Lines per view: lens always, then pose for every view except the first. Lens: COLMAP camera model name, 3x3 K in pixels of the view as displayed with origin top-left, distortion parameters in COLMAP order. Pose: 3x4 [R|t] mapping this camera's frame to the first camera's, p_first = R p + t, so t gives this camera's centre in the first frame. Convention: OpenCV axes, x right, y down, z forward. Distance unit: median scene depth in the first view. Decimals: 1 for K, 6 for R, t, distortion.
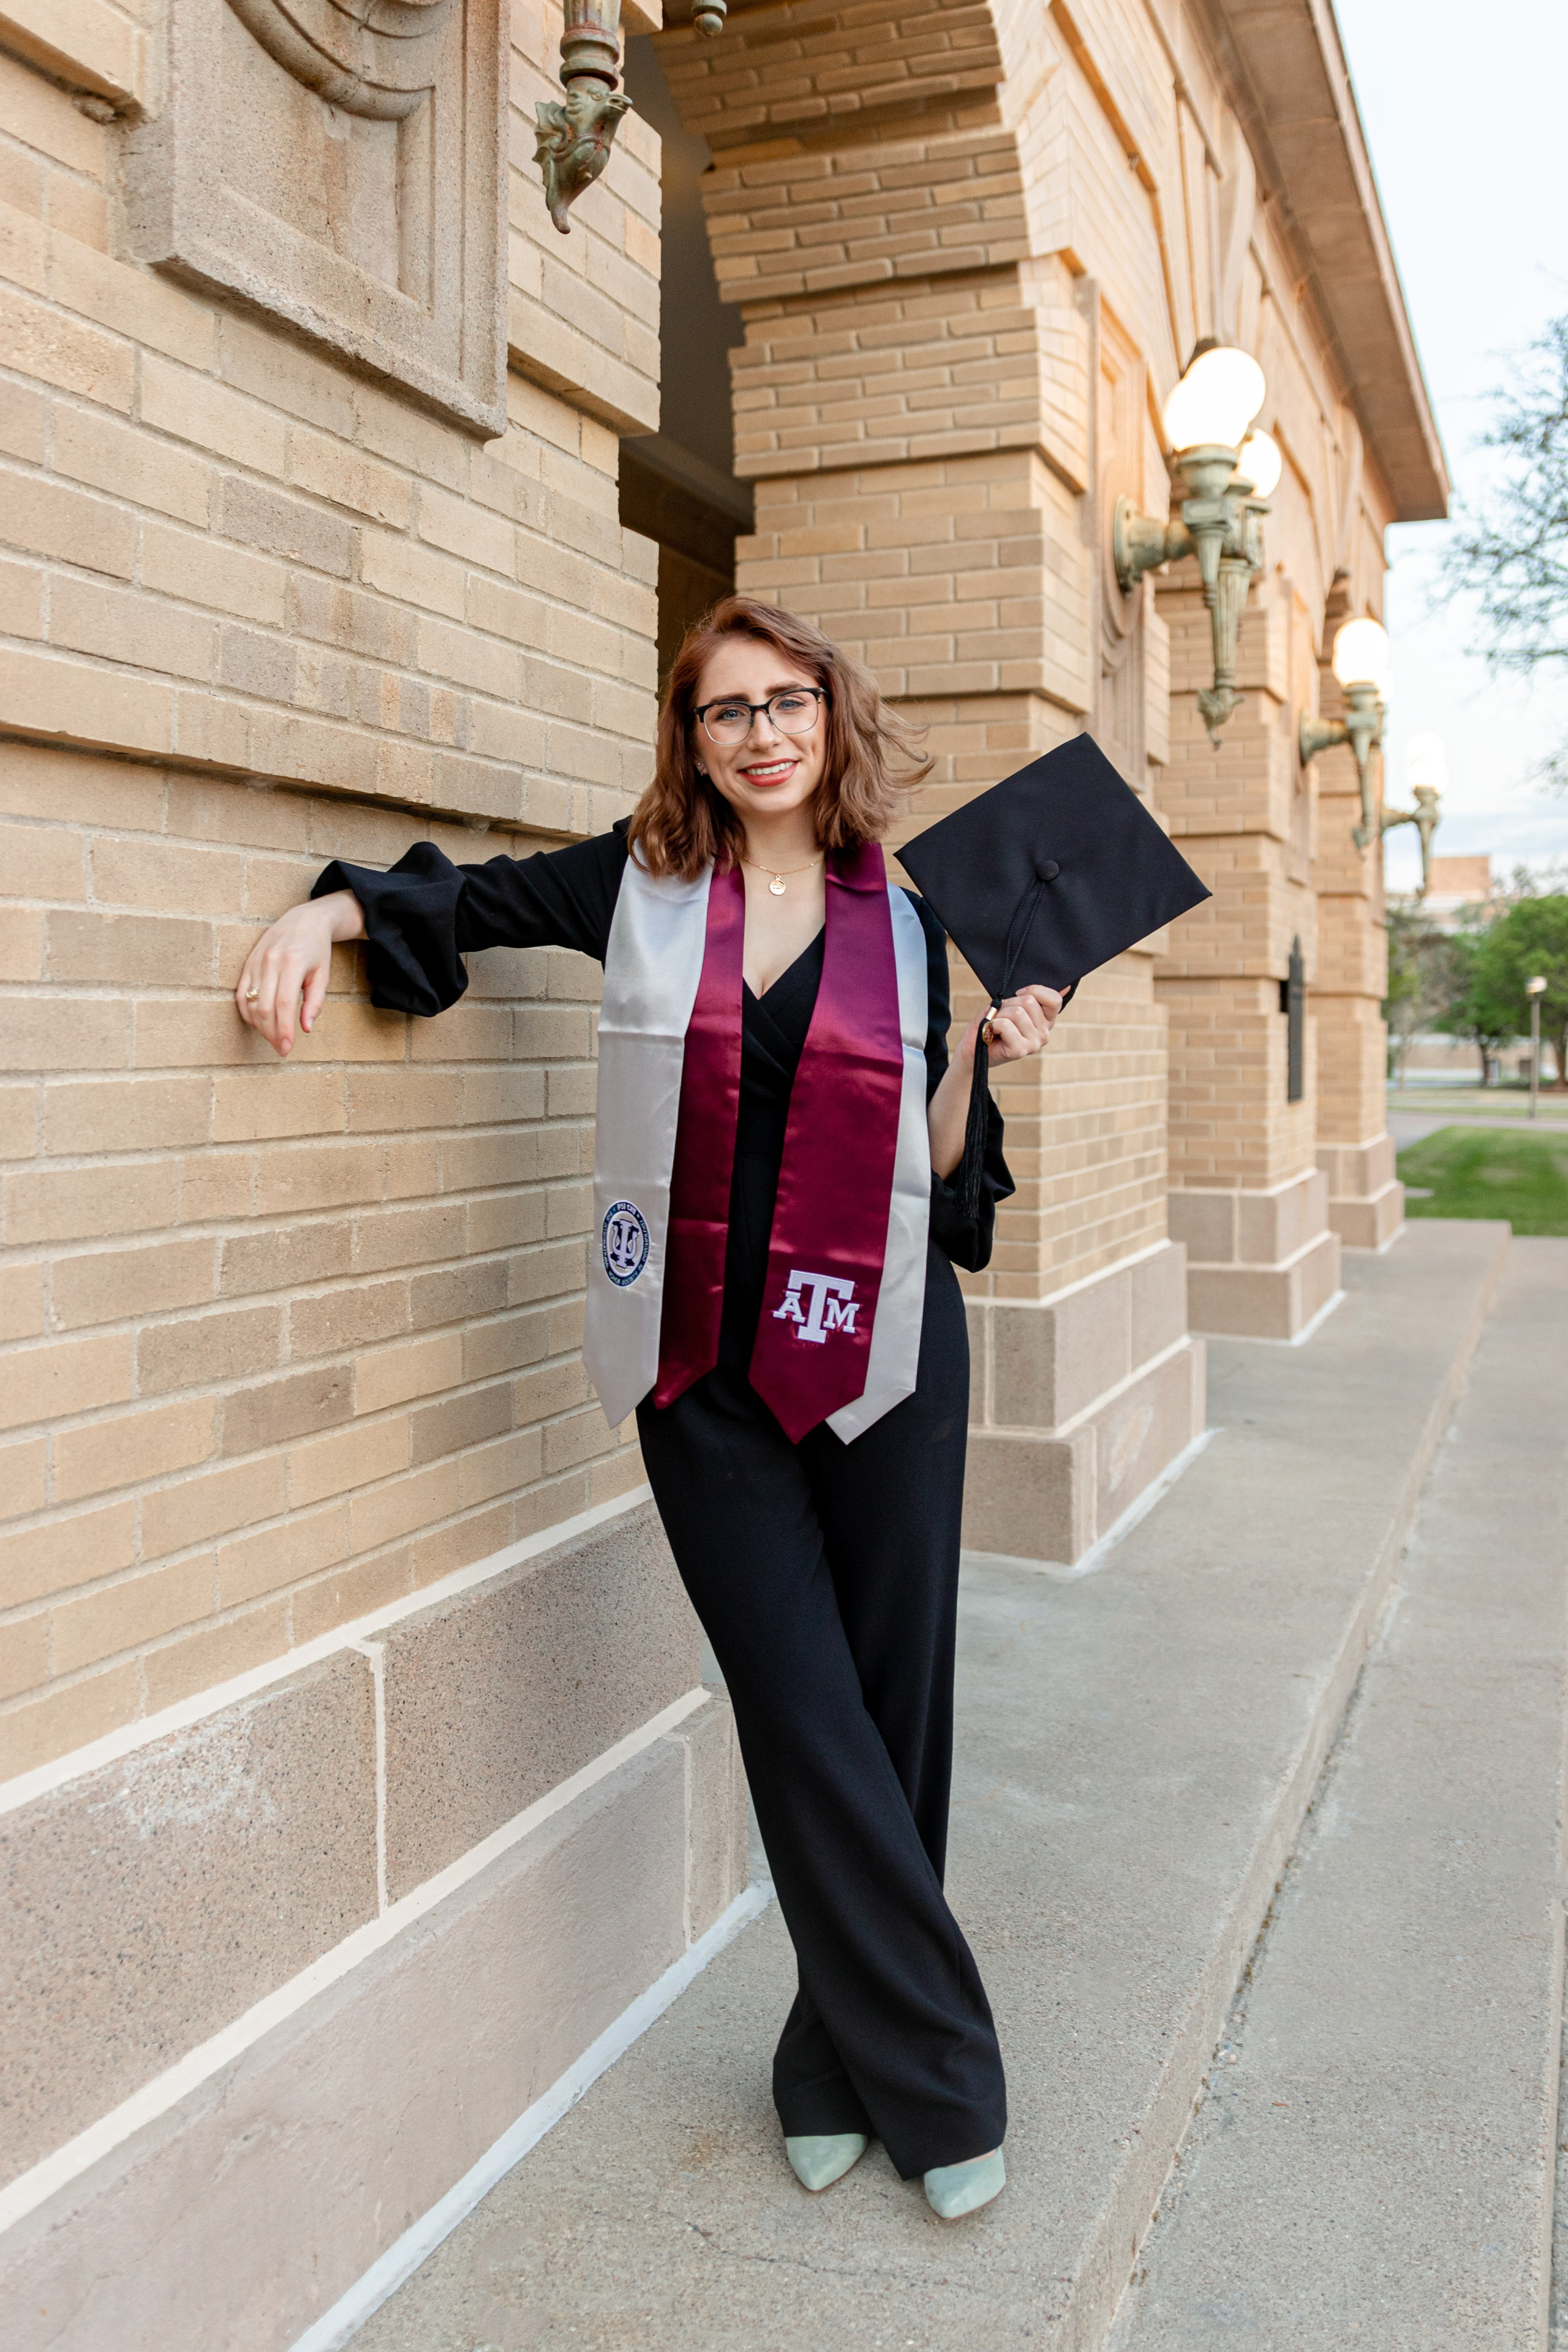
lens RADIAL K [[2011.5, 0, 782.5], [0, 2011.5, 1166.5], [0, 0, 1]] dist [-0.073249, 0.048681]
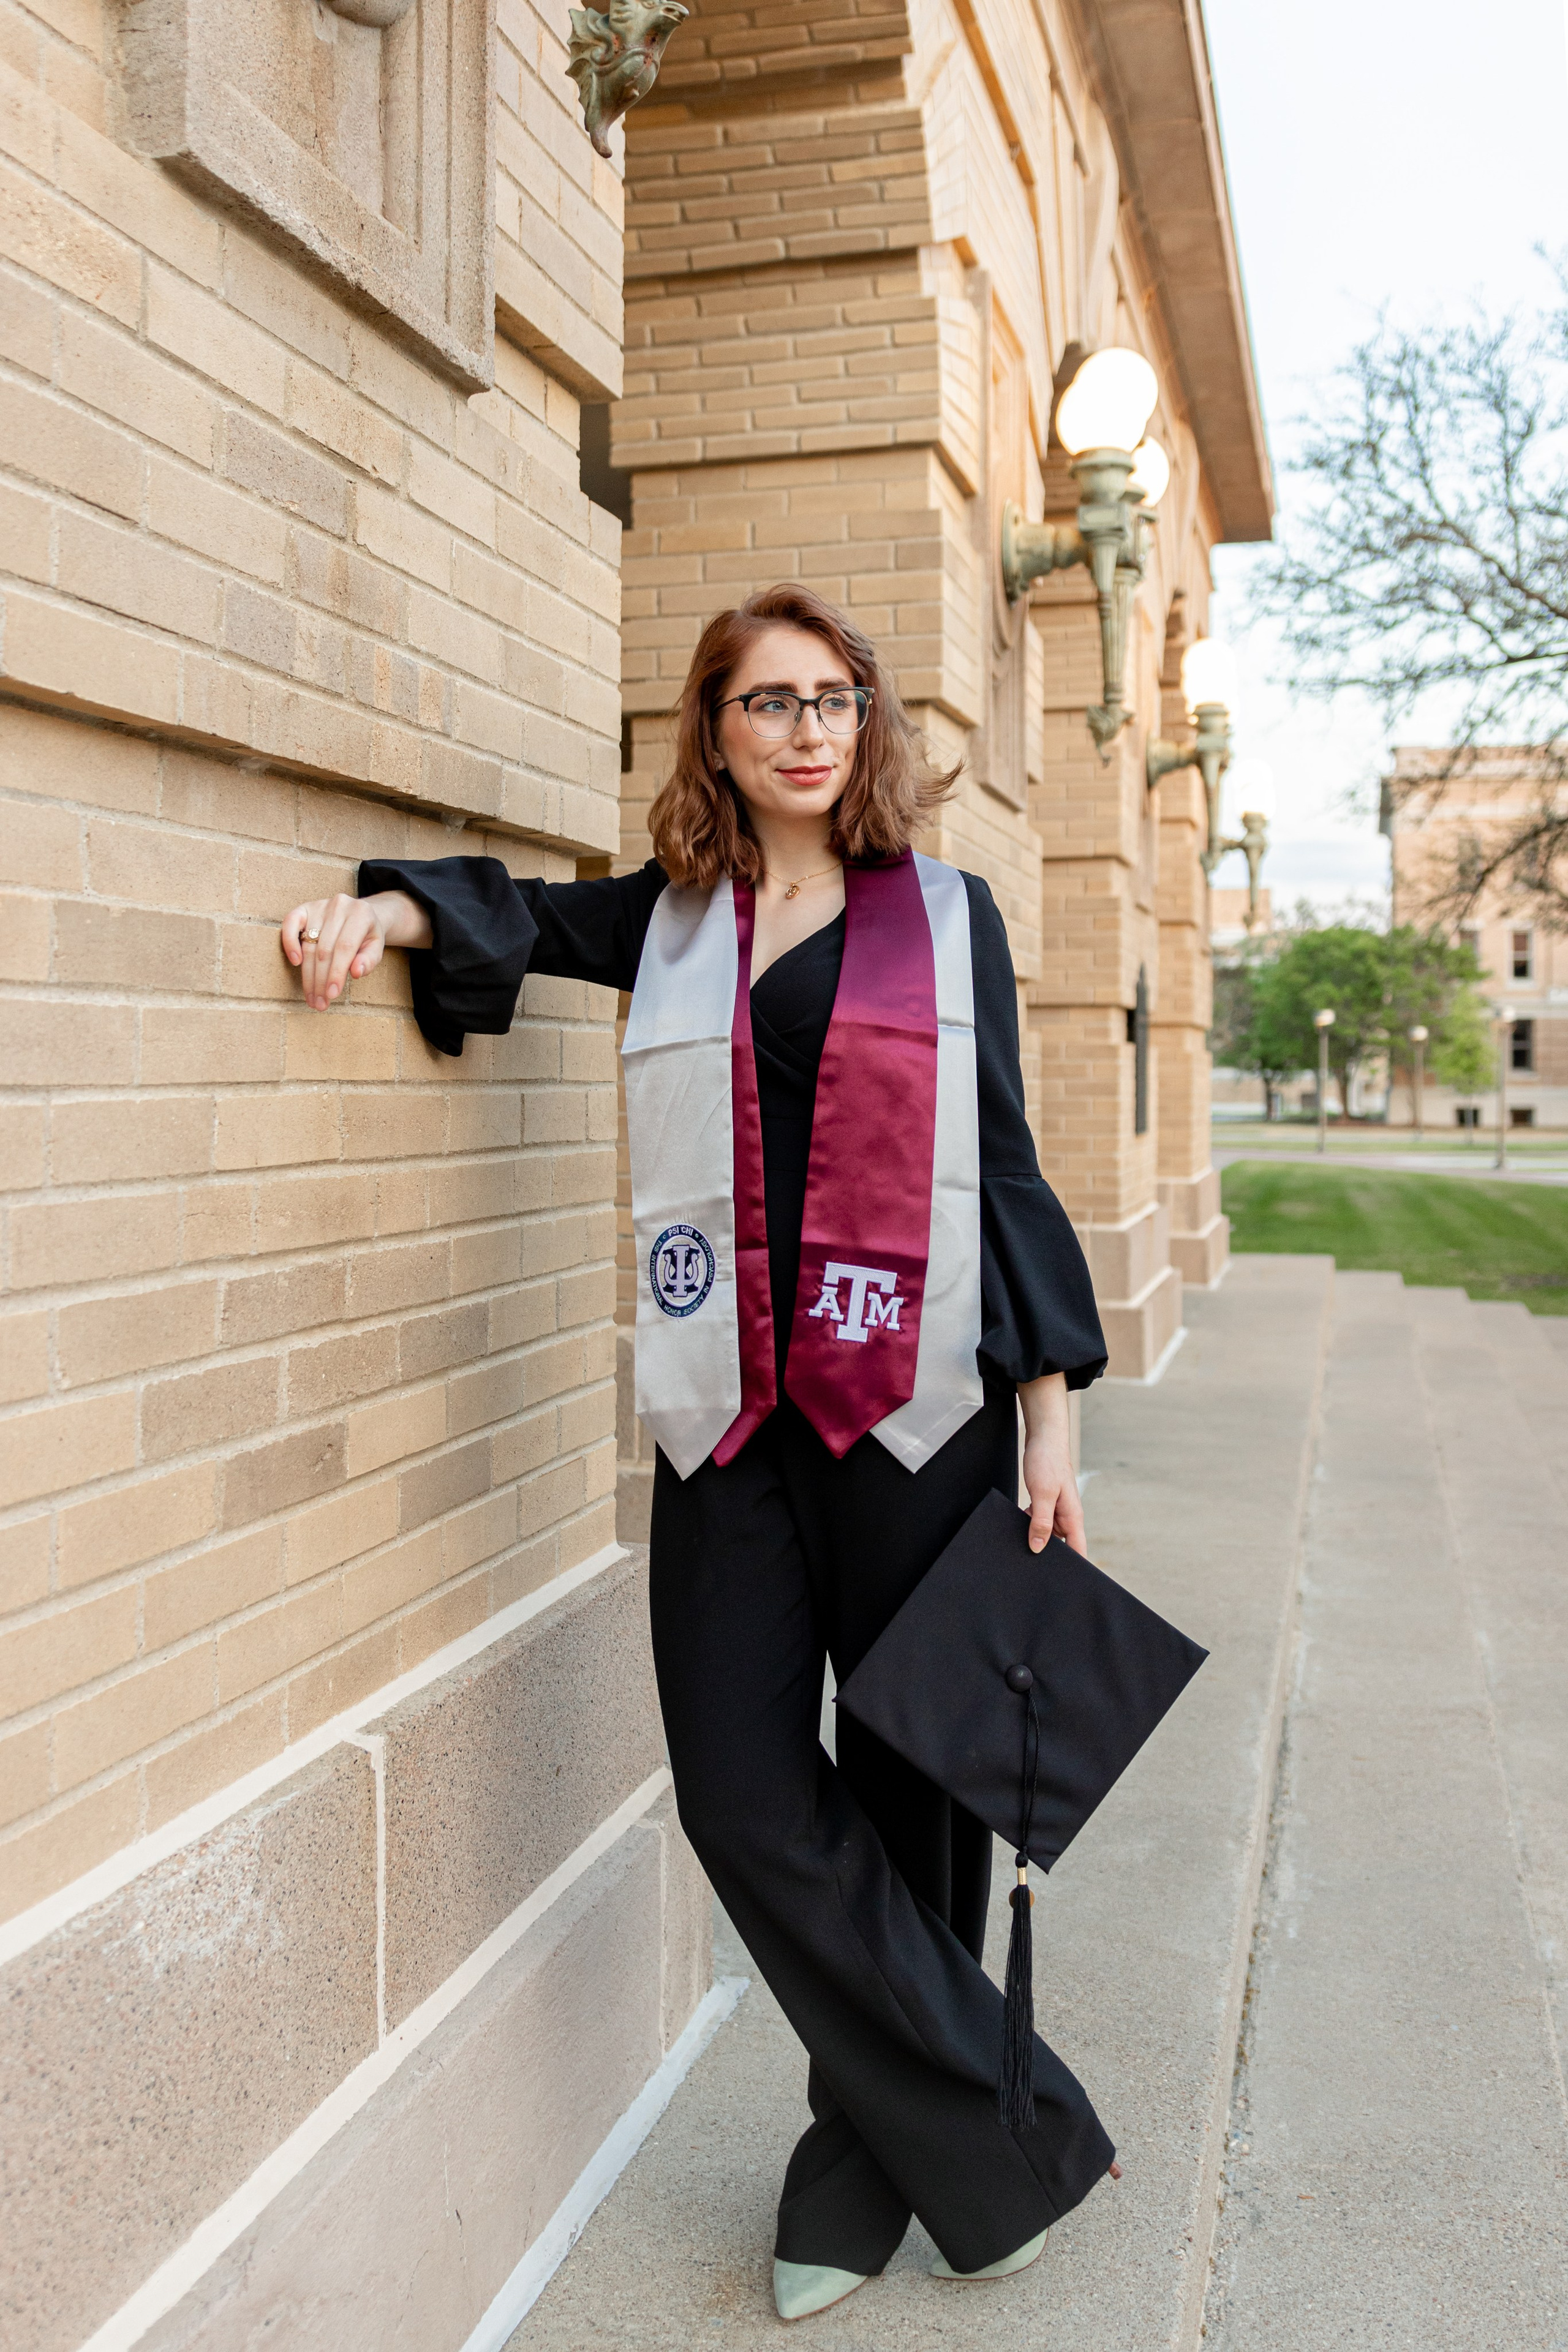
lens RADIAL K [[2080.7, 0, 784.2], [0, 2080.7, 1176.1], [0, 0, 1]] dist [-0.023732, 0.003237]
pose [[0.993784, -0.004527, 0.111235, -0.104236], [0.006076, 0.999889, -0.013586, 0.003185], [-0.111161, 0.014177, 0.993701, 0.050969]]
